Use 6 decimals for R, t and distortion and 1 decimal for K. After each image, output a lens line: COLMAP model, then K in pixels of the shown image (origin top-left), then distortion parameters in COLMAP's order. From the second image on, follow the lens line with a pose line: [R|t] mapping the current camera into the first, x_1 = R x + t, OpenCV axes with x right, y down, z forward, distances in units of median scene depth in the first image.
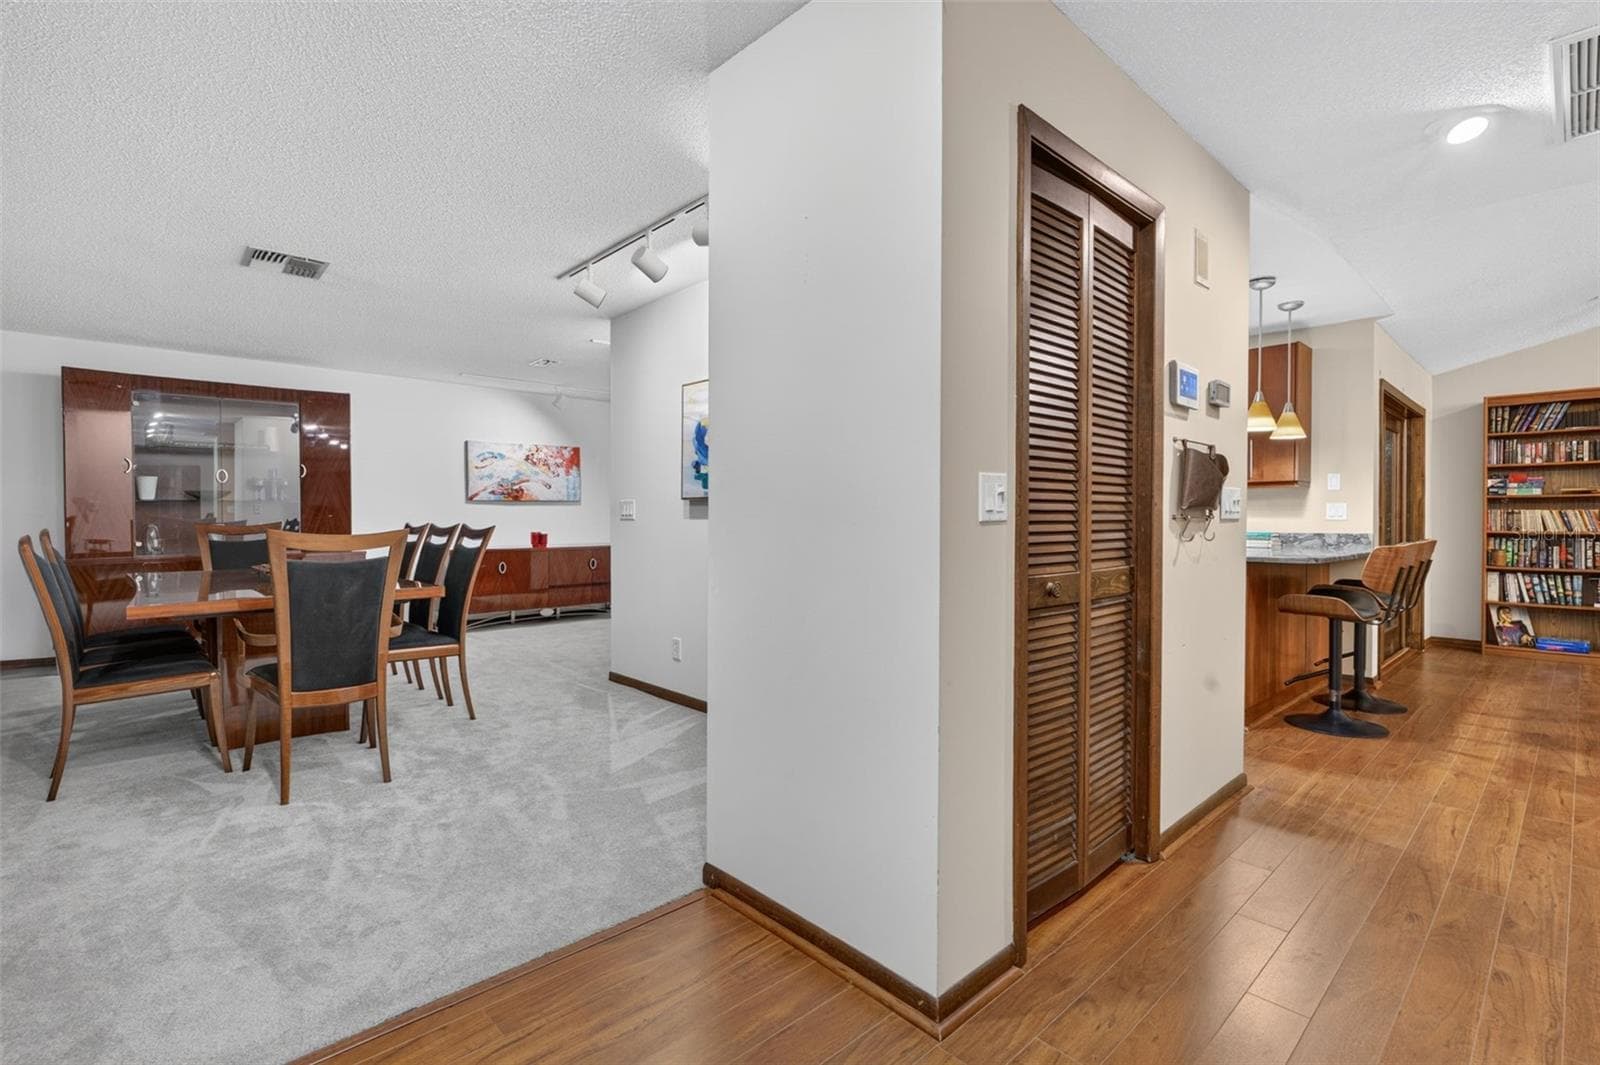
lens RADIAL K [[716.0, 0, 809.8], [0, 716.0, 527.0], [0, 0, 1]] dist [-0.006375, 0.001086]
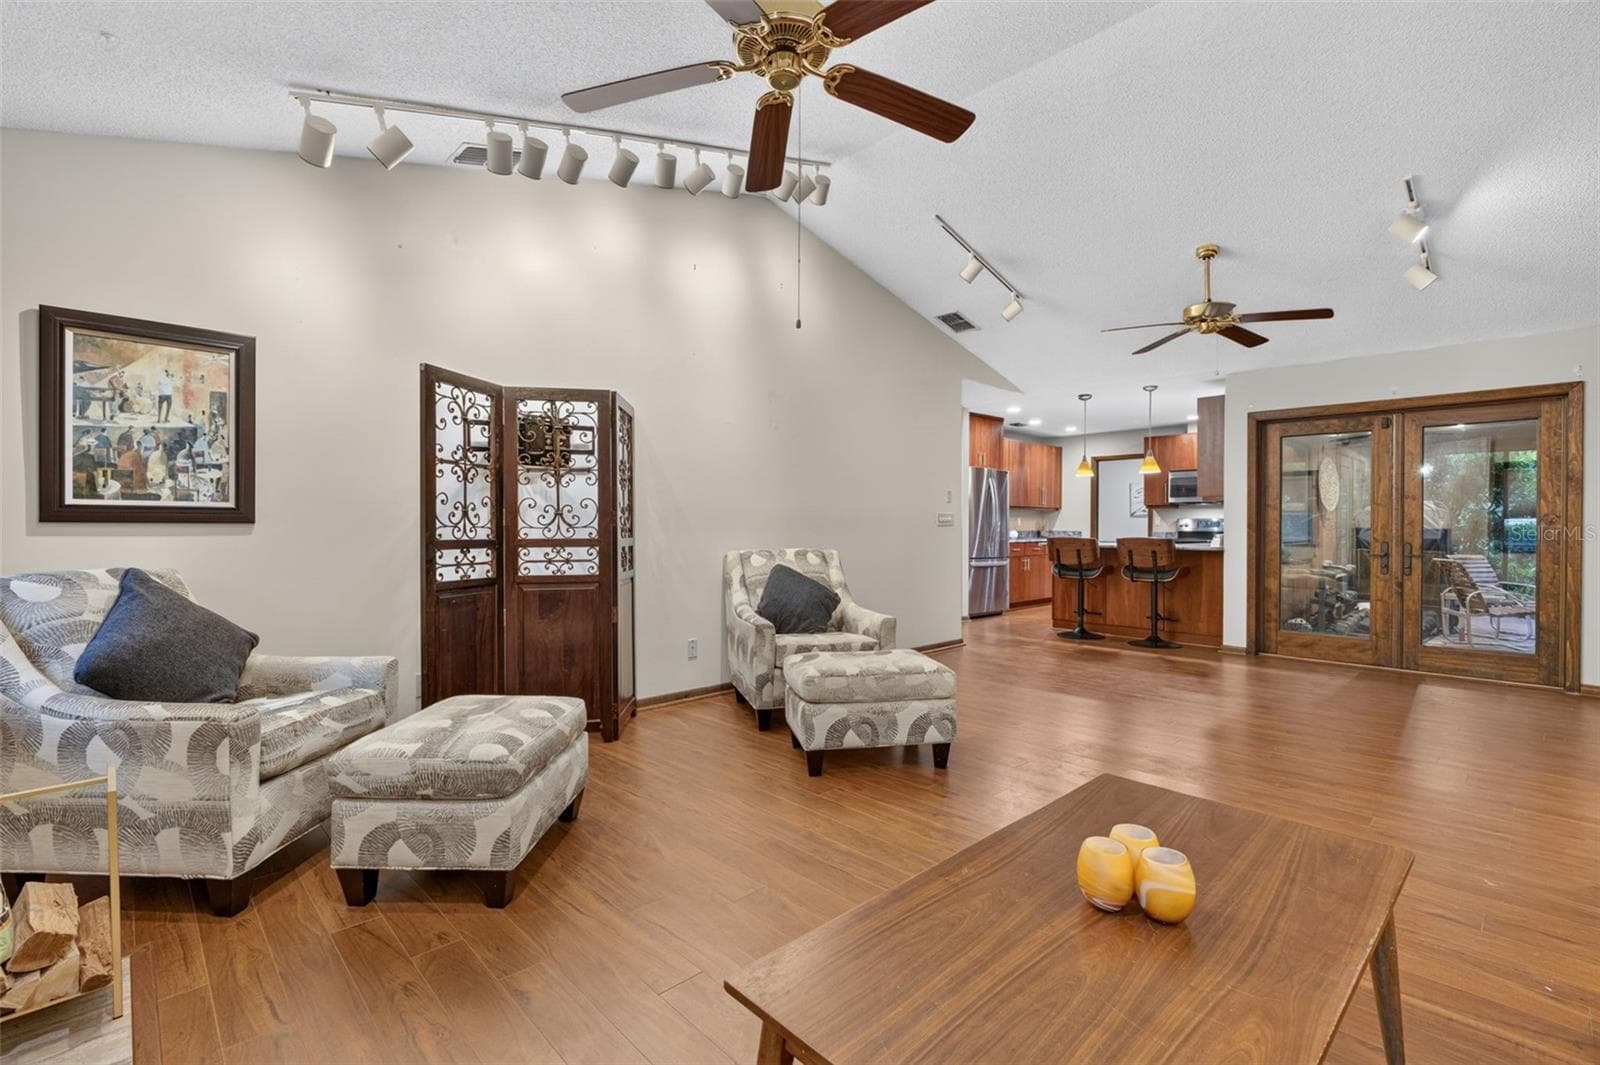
lens RADIAL K [[716.0, 0, 801.4], [0, 716.0, 517.4], [0, 0, 1]] dist [-0.006375, 0.001086]
pose [[0.024627, -0.014107, -0.999597, 1.666045], [-0.010211, 0.999845, -0.014363, 0.002034], [0.999645, 0.010560, 0.024479, 0.149690]]
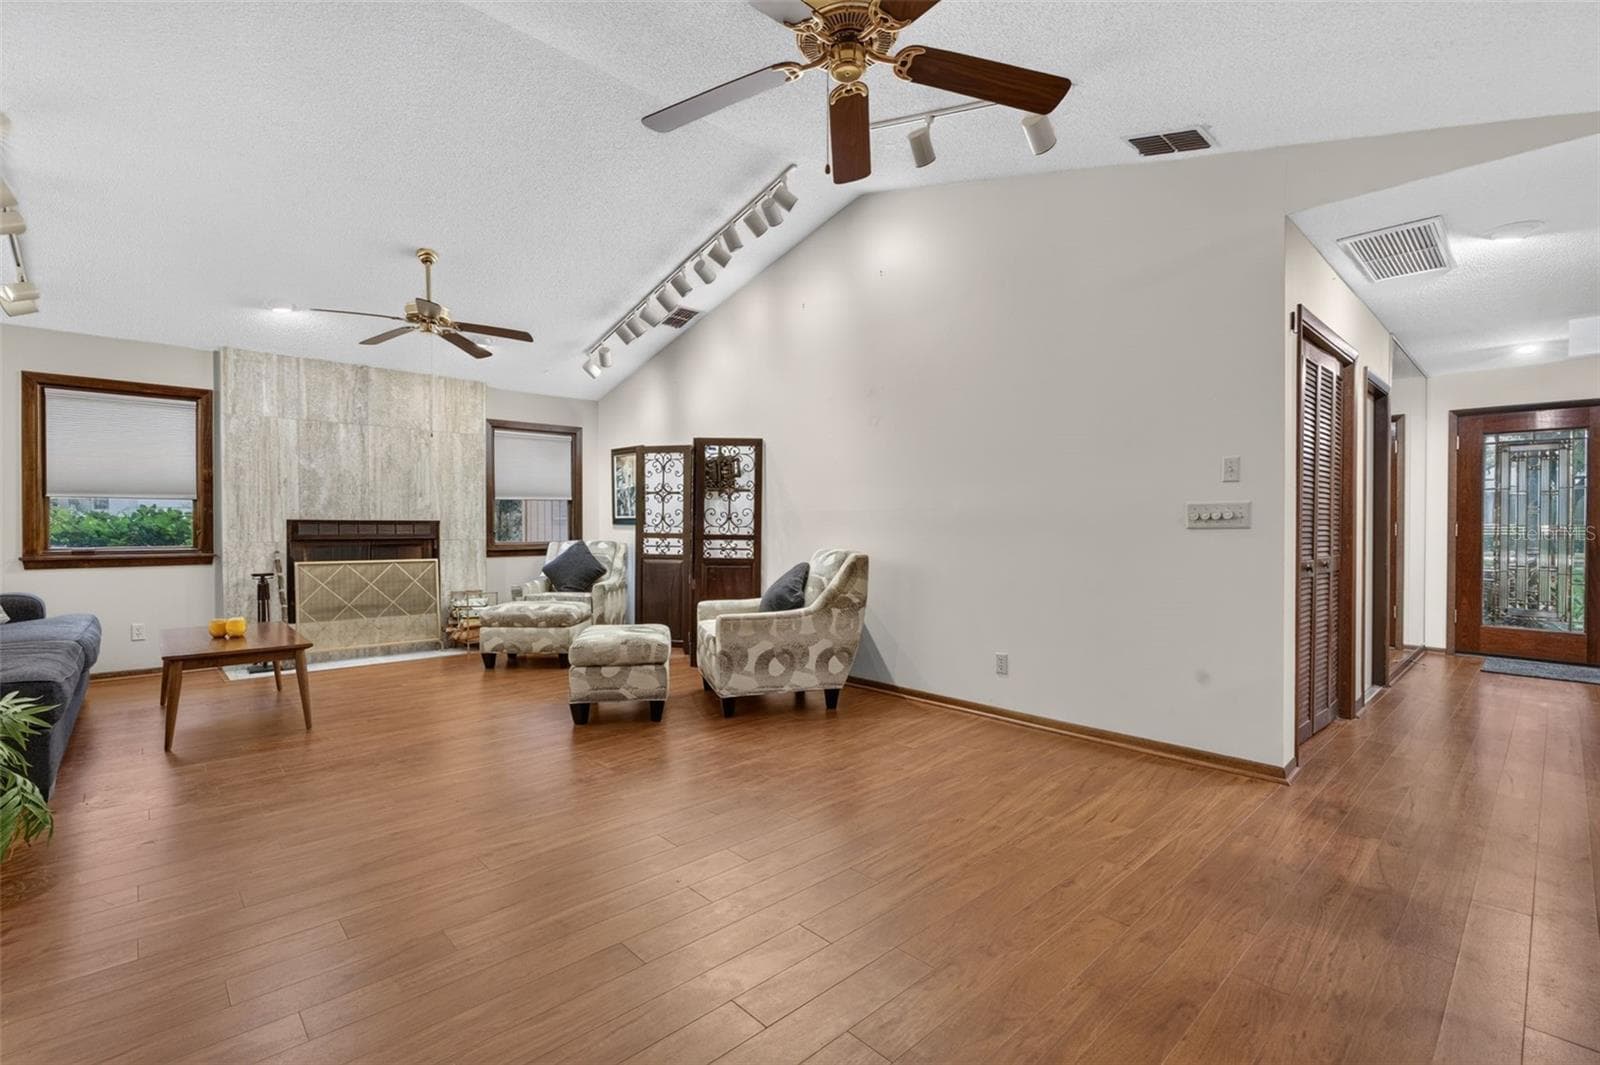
lens RADIAL K [[716.0, 0, 796.3], [0, 716.0, 533.4], [0, 0, 1]] dist [-0.006375, 0.001086]
pose [[-0.999889, -0.005633, -0.013816, 0.928034], [-0.005890, 0.999808, 0.018673, -0.006416], [0.013708, 0.018752, -0.999730, 0.951082]]
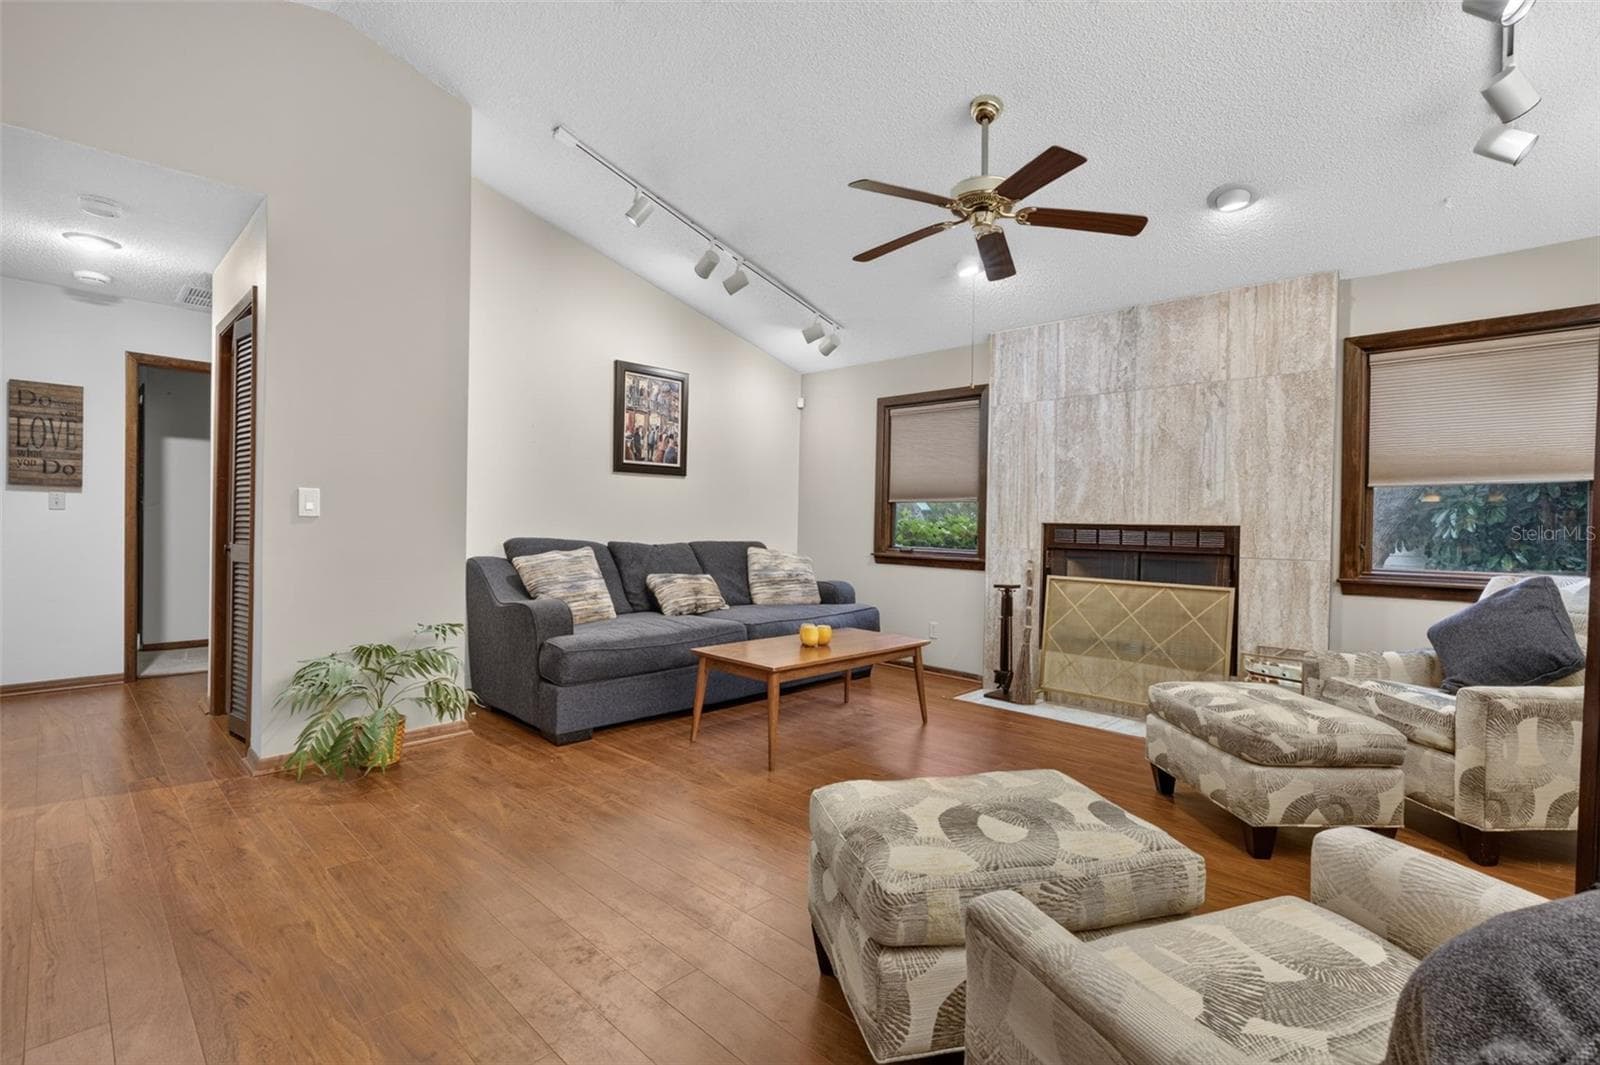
lens RADIAL K [[716.0, 0, 793.8], [0, 716.0, 528.9], [0, 0, 1]] dist [-0.006375, 0.001086]
pose [[-0.064591, -0.011431, 0.997846, 0.824116], [-0.011096, 0.999881, 0.010736, -0.001669], [-0.997850, -0.010379, -0.064710, 0.310832]]
